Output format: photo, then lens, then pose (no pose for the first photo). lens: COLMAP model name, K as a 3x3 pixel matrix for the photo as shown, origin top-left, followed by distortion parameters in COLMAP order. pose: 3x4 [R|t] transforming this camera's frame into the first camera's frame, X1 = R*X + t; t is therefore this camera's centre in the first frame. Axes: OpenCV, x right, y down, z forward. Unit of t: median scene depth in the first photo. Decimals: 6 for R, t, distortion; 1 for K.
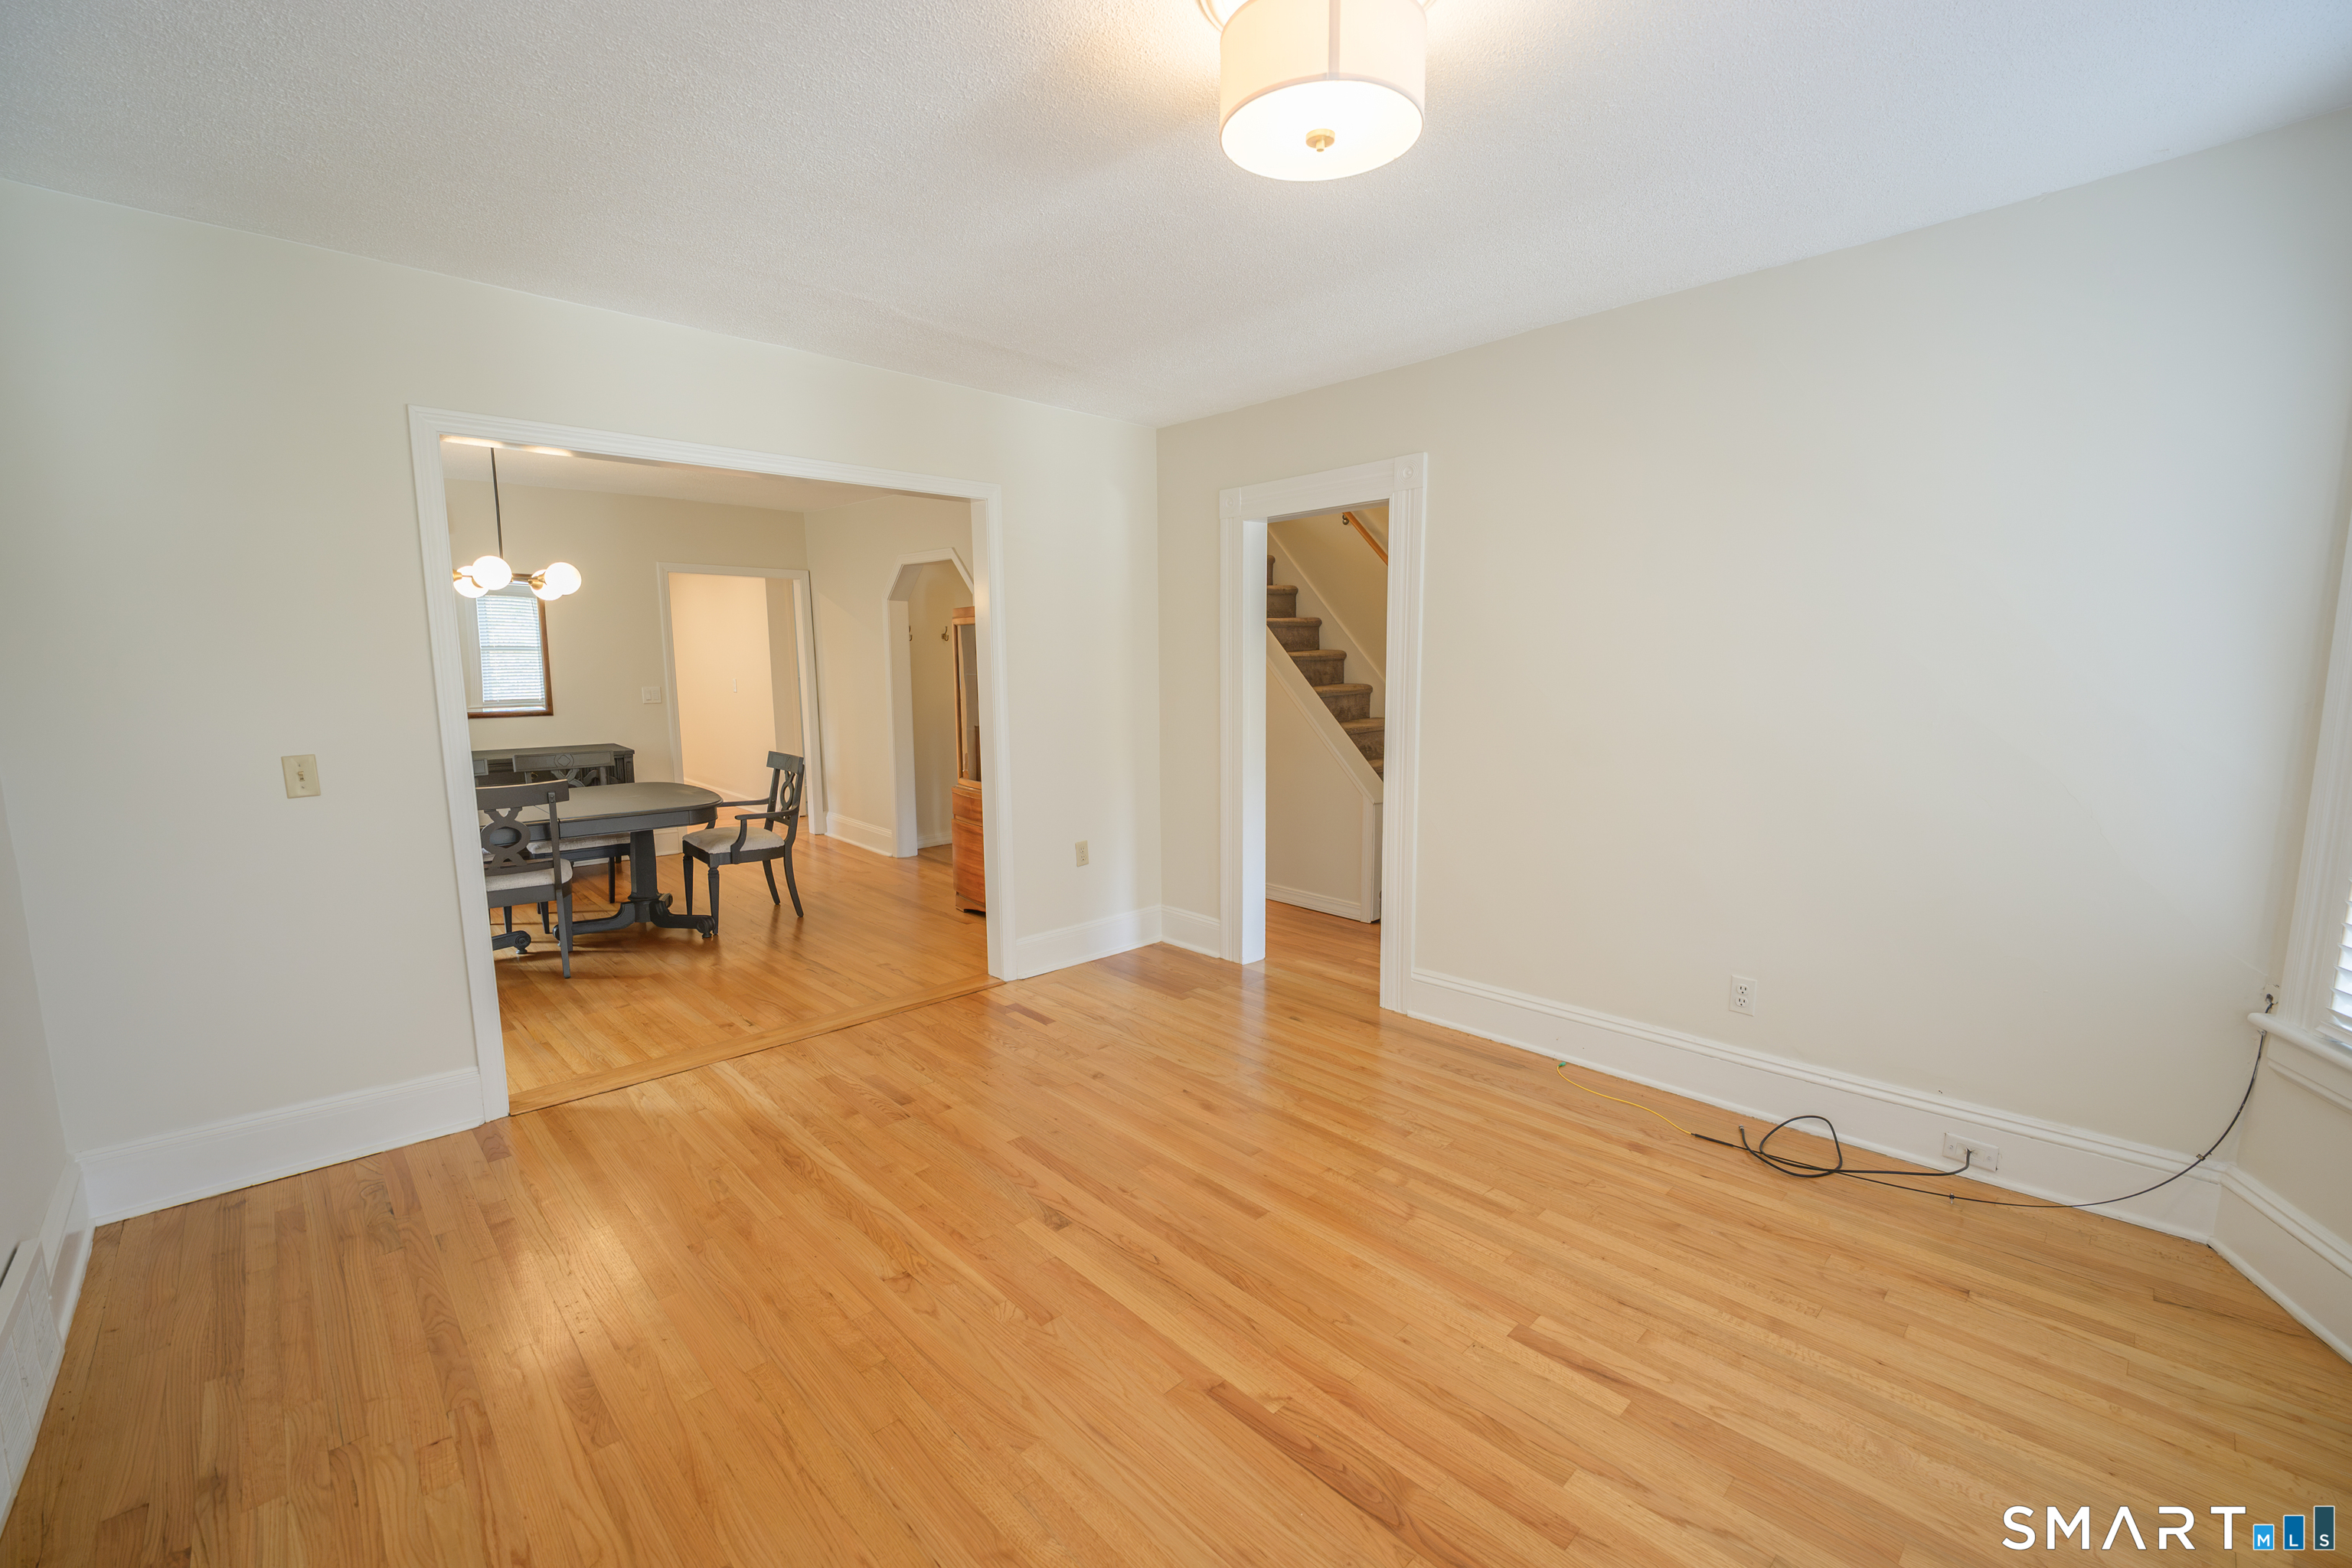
lens RADIAL K [[974.3, 0, 1173.7], [0, 974.3, 788.7], [0, 0, 1]] dist [-0.001247, -0.000102]
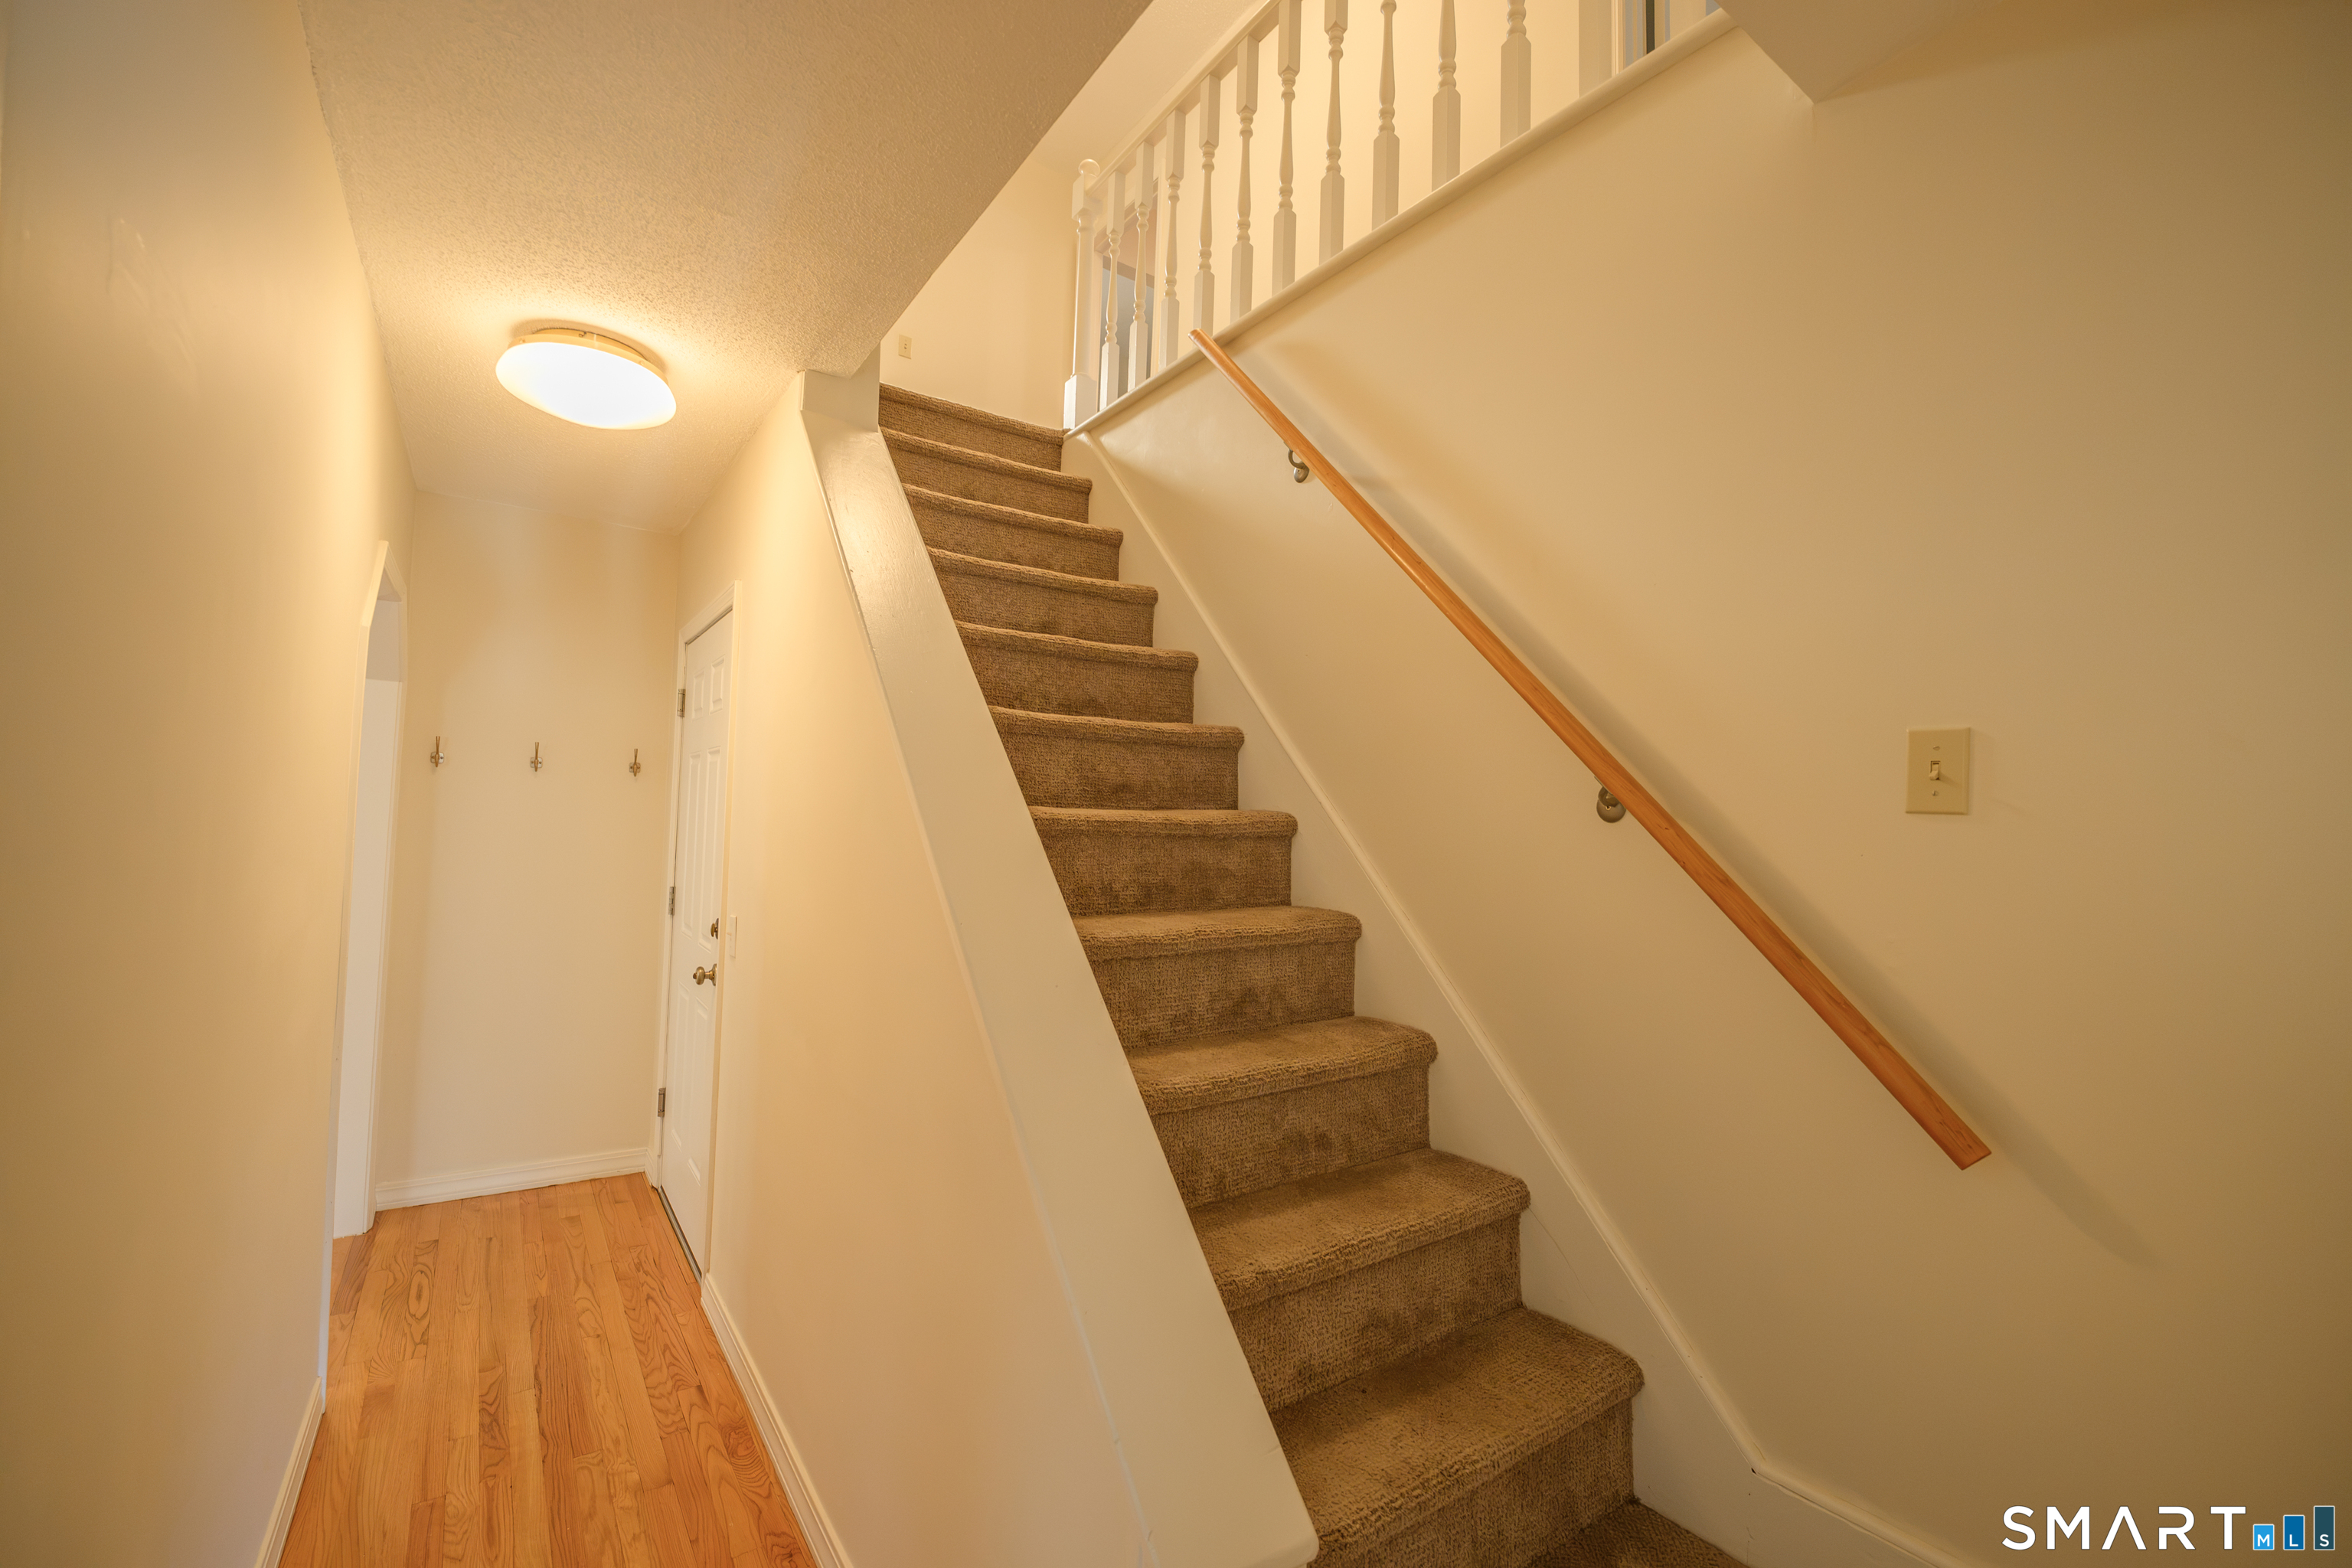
lens RADIAL K [[974.3, 0, 1177.7], [0, 974.3, 780.8], [0, 0, 1]] dist [-0.001247, -0.000102]
pose [[0.989720, 0.026447, -0.140551, 0.183115], [-0.050009, 0.984711, -0.166863, -0.090643], [0.133989, 0.172176, 0.975911, 0.638650]]
